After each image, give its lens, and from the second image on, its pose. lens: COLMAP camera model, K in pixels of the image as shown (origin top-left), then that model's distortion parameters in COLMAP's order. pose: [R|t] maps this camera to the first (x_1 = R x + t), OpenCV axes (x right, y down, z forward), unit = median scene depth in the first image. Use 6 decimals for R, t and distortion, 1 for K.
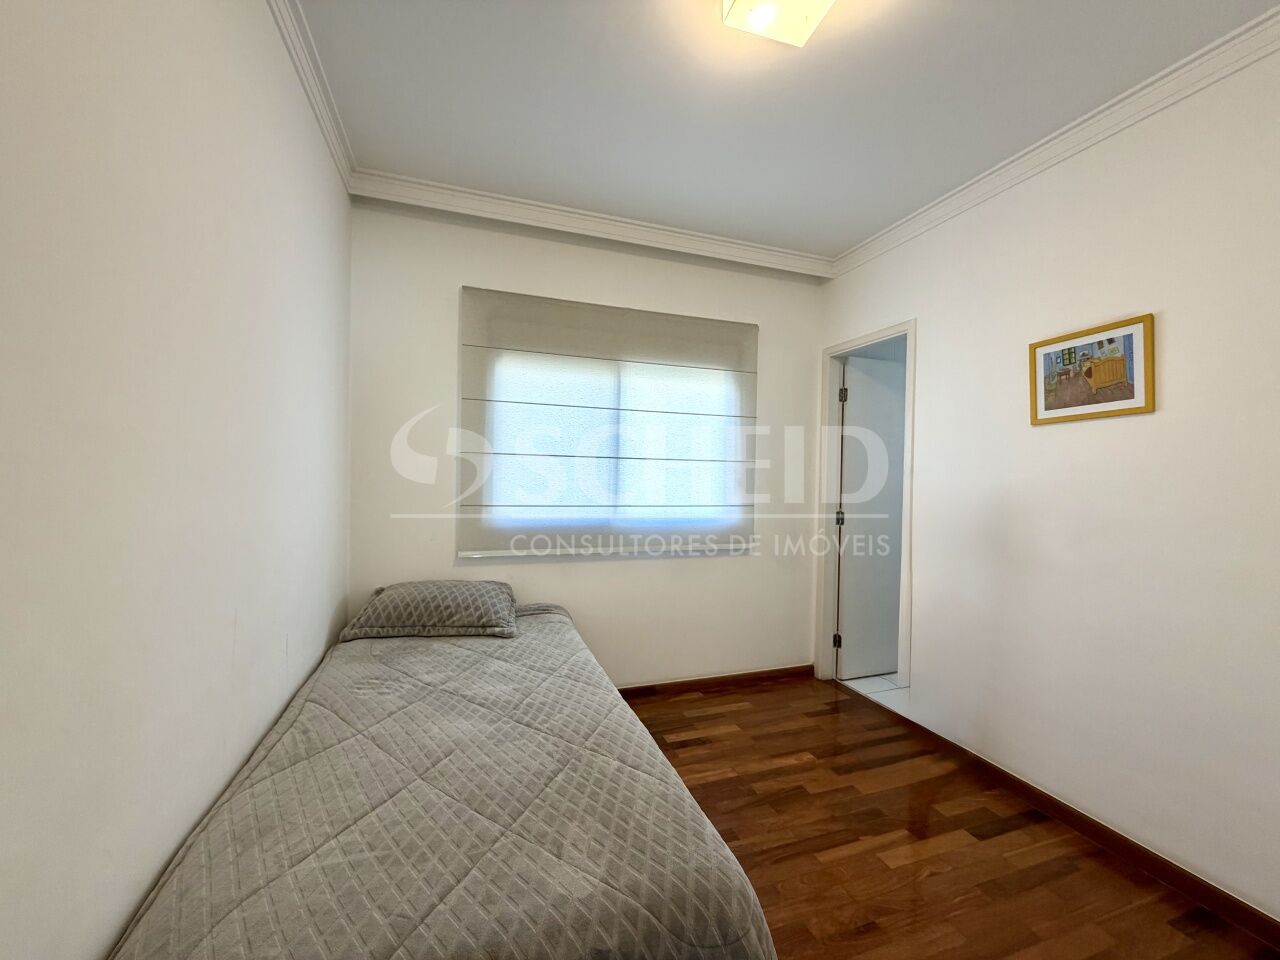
lens RADIAL K [[512.4, 0, 639.4], [0, 512.4, 477.6], [0, 0, 1]] dist [-0.001313, -0.000046]
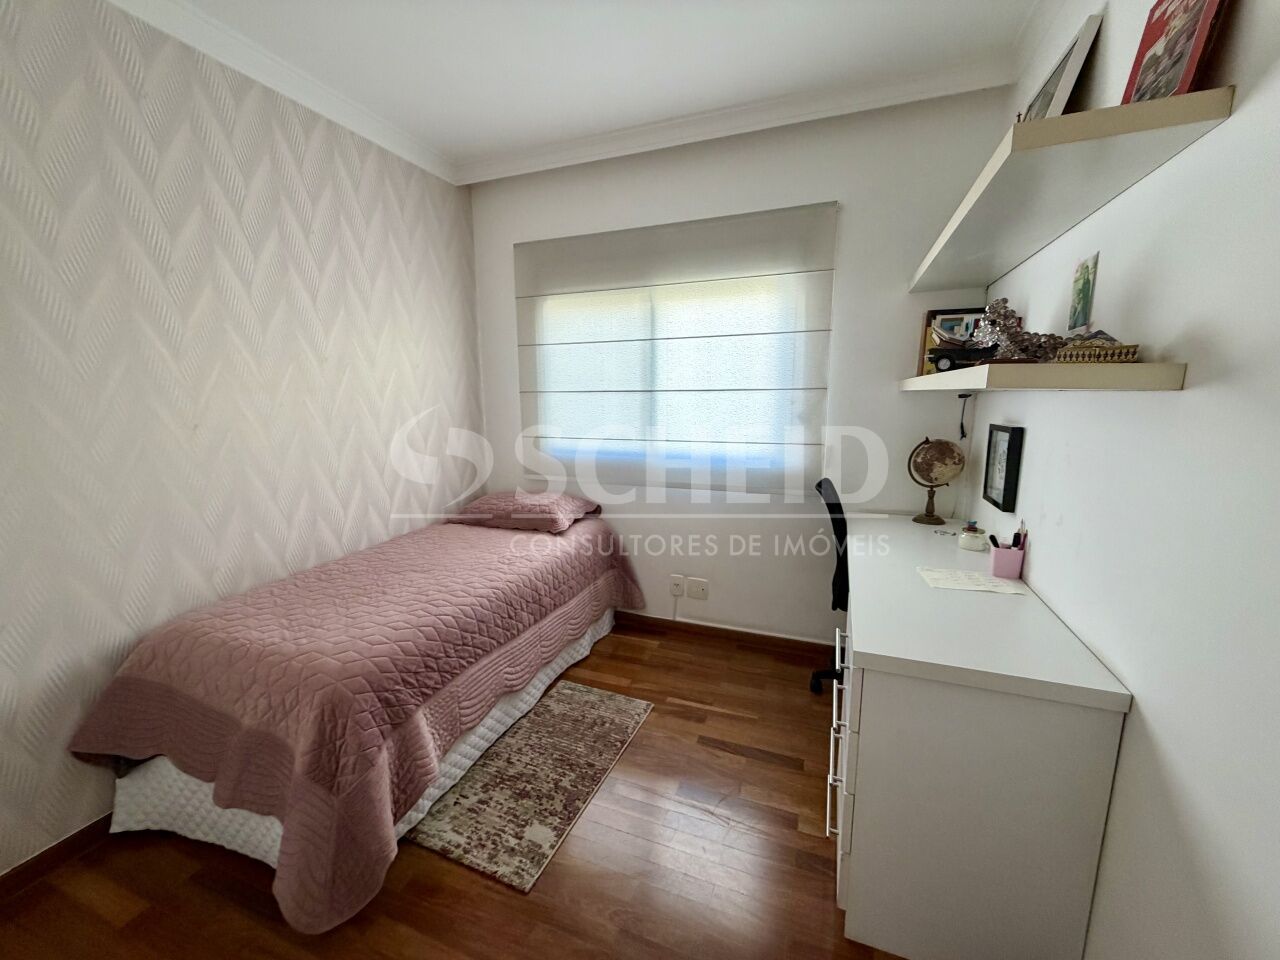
lens RADIAL K [[512.4, 0, 639.4], [0, 512.4, 483.9], [0, 0, 1]] dist [-0.001313, -0.000046]
pose [[0.769169, 0.075845, -0.634529, 0.567653], [0.011740, 0.991087, 0.132695, 0.007369], [0.638938, -0.109515, 0.761423, 0.221869]]
